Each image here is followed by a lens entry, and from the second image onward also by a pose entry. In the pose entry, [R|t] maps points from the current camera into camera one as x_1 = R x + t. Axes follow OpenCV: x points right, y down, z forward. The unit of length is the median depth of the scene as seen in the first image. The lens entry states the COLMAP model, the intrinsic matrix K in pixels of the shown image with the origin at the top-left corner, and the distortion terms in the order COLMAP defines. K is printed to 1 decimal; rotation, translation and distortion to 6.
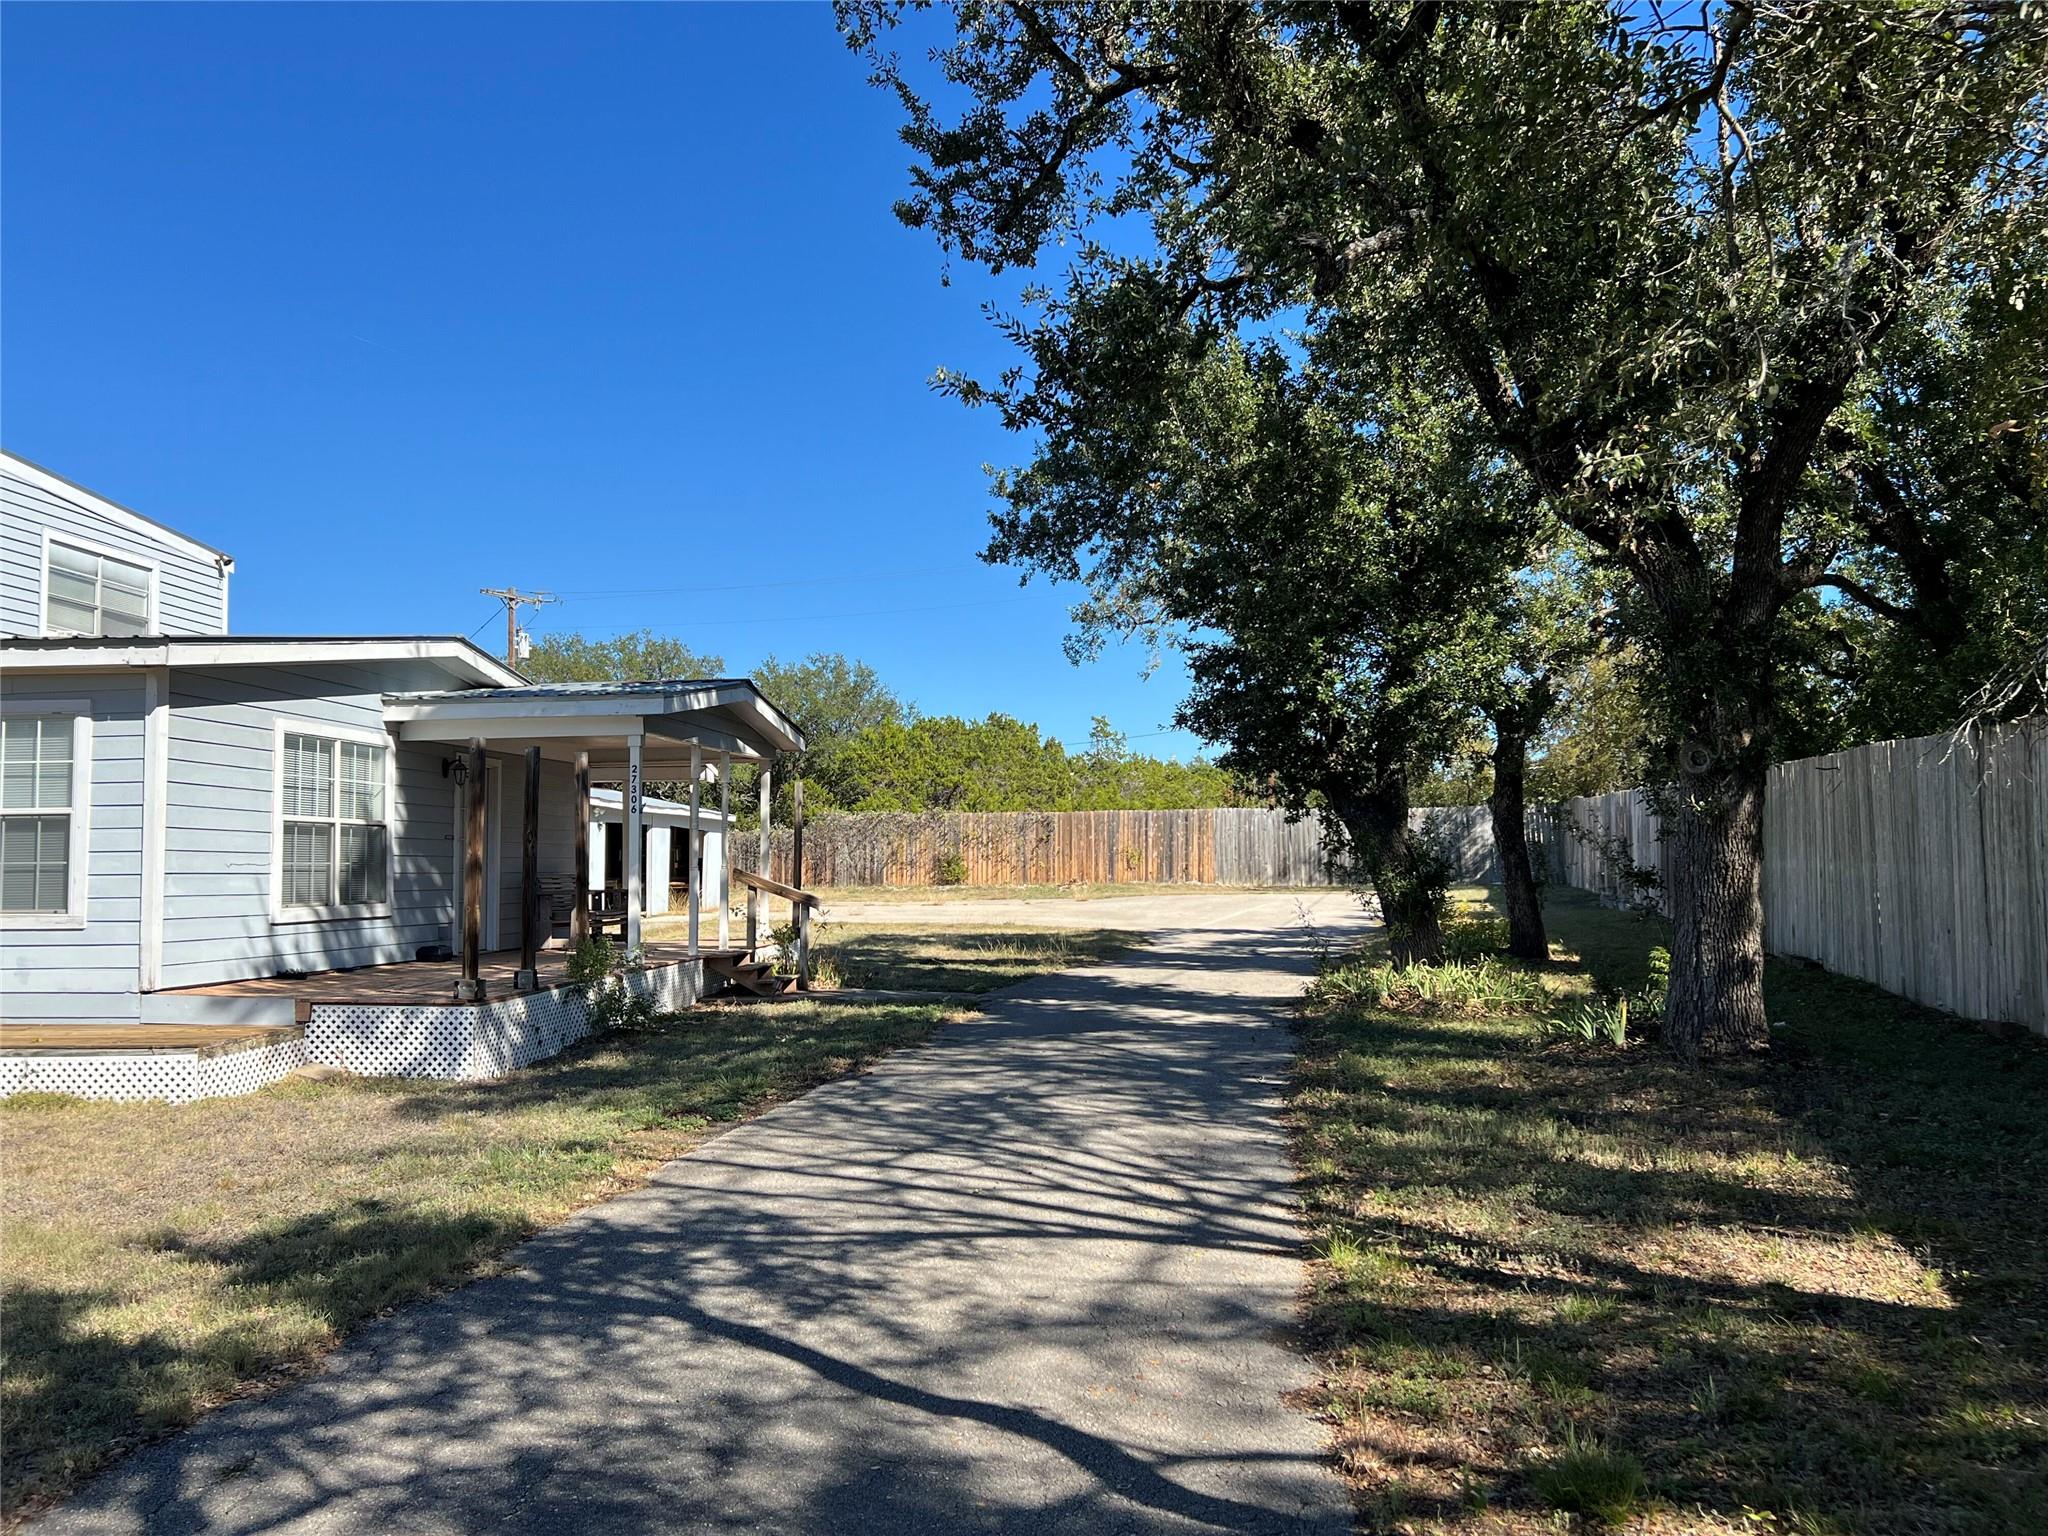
lens RADIAL K [[1599.1, 0, 1063.4], [0, 1599.1, 797.1], [0, 0, 1]] dist [0.019006, -0.013440]
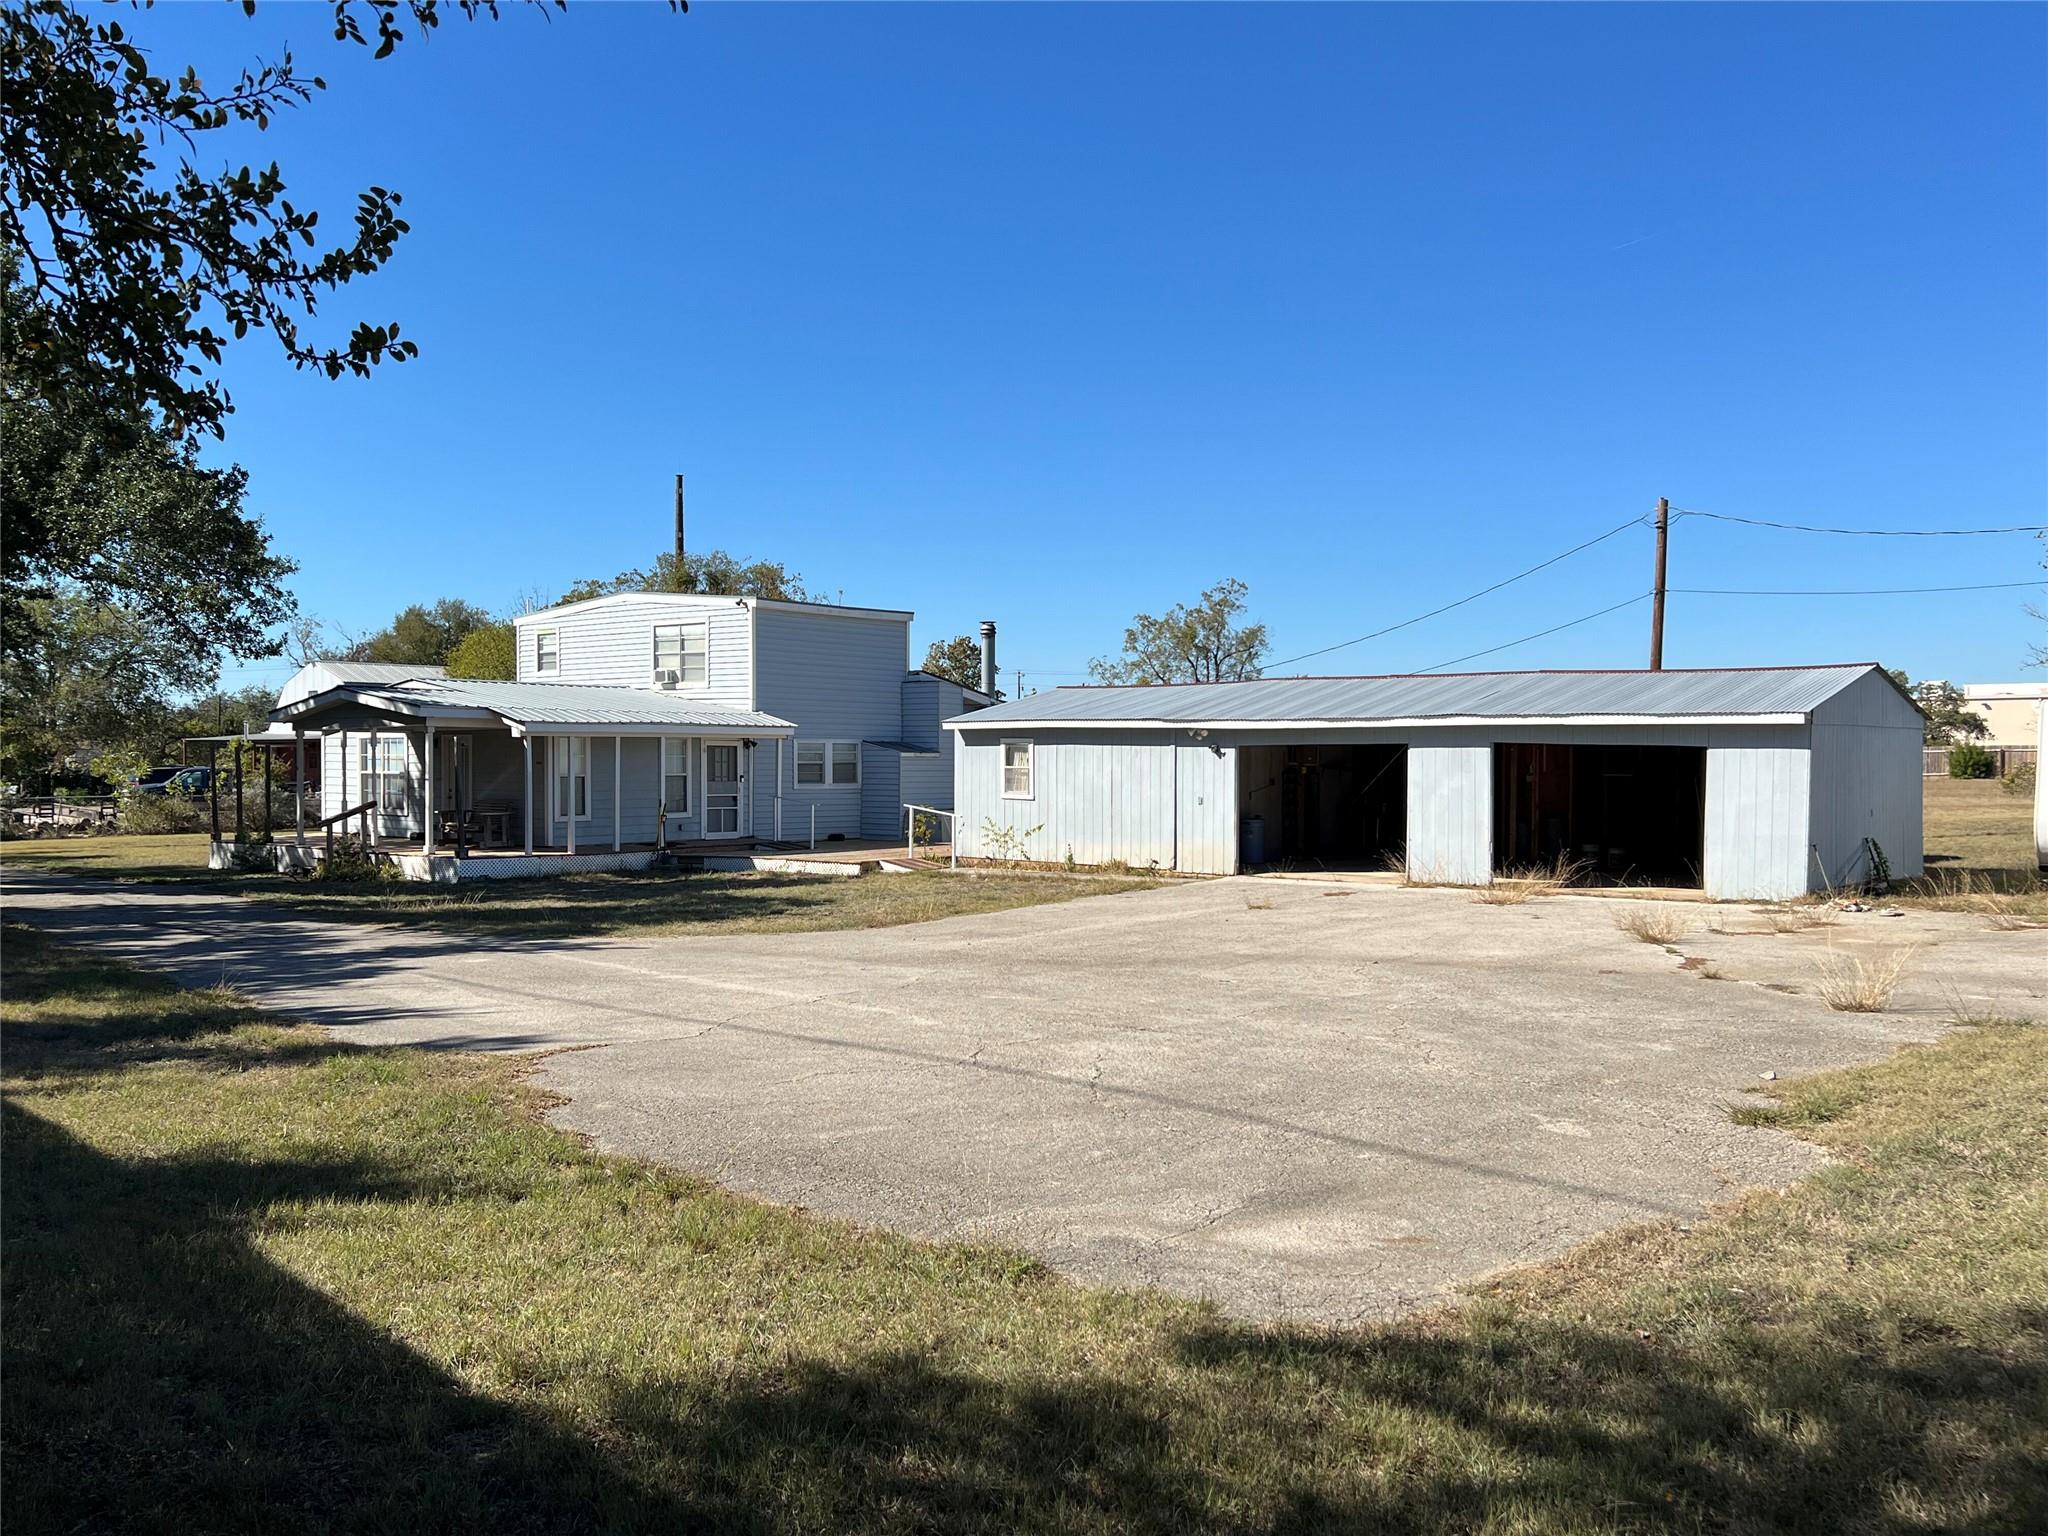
lens RADIAL K [[1635.2, 0, 1042.5], [0, 1635.2, 758.0], [0, 0, 1]] dist [0.080811, -0.102054]
pose [[-0.584725, 0.010646, -0.811161, 1.069946], [0.042442, 0.998946, -0.017484, 0.086532], [0.810120, -0.044650, -0.584561, 3.646247]]
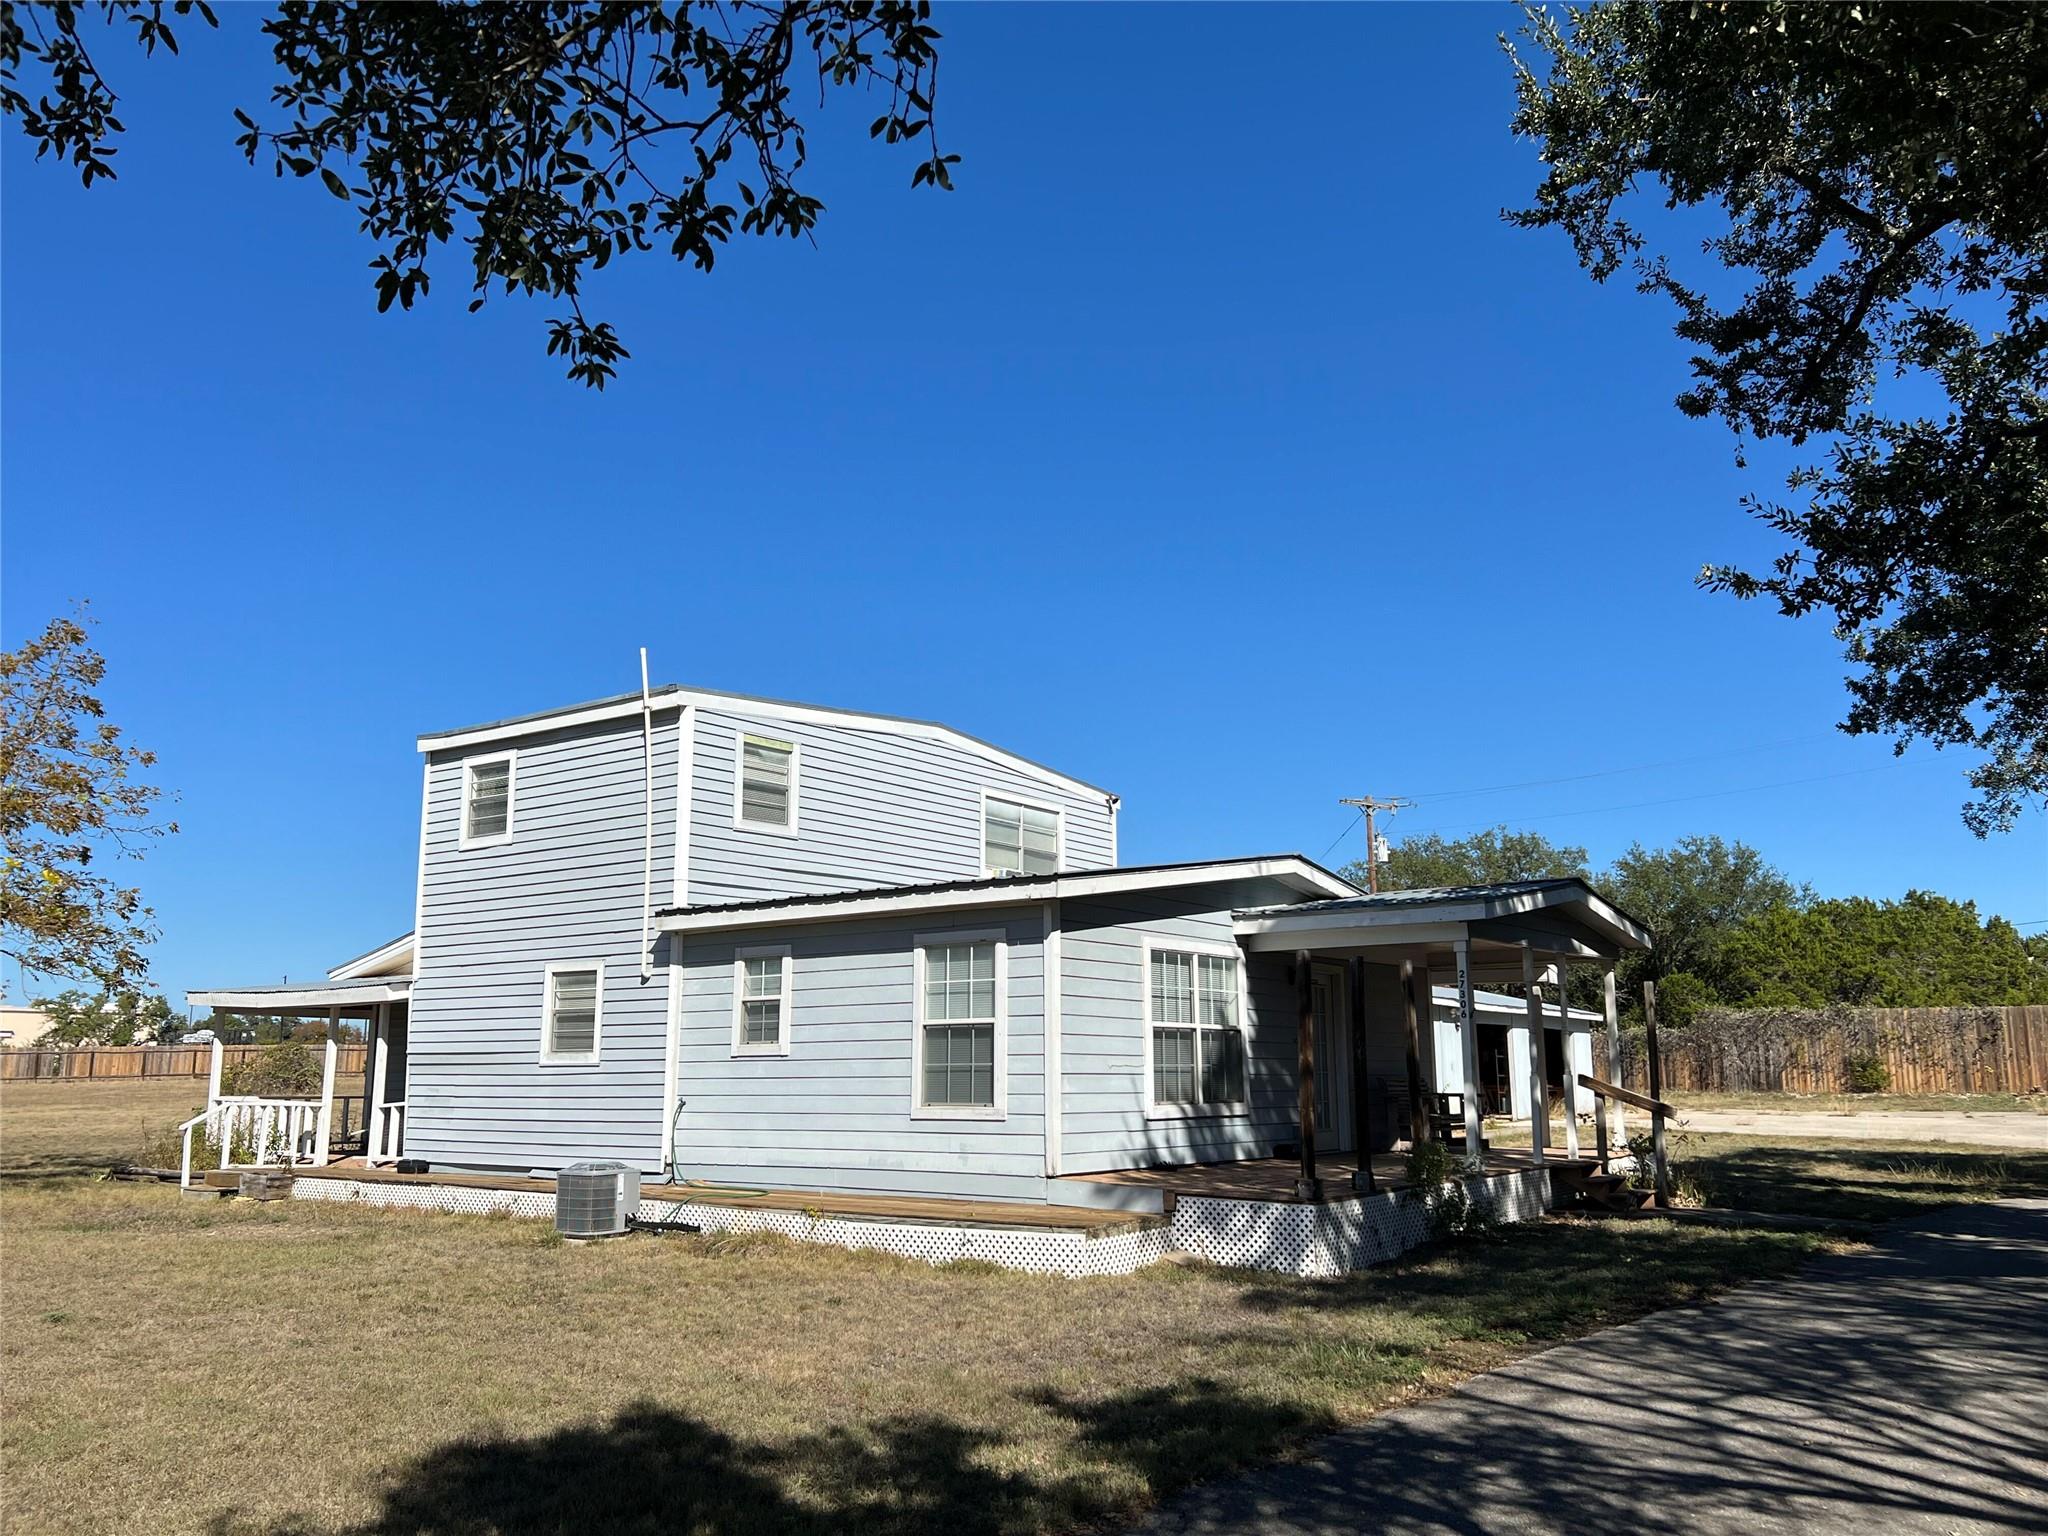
lens RADIAL K [[1601.3, 0, 1024.0], [0, 1601.3, 768.0], [0, 0, 1]] dist [0.067996, -0.073092]
pose [[0.850612, -0.091097, -0.517842, 0.047195], [0.018378, 0.989426, -0.143869, -0.005461], [0.525472, 0.112860, 0.843292, -0.033201]]
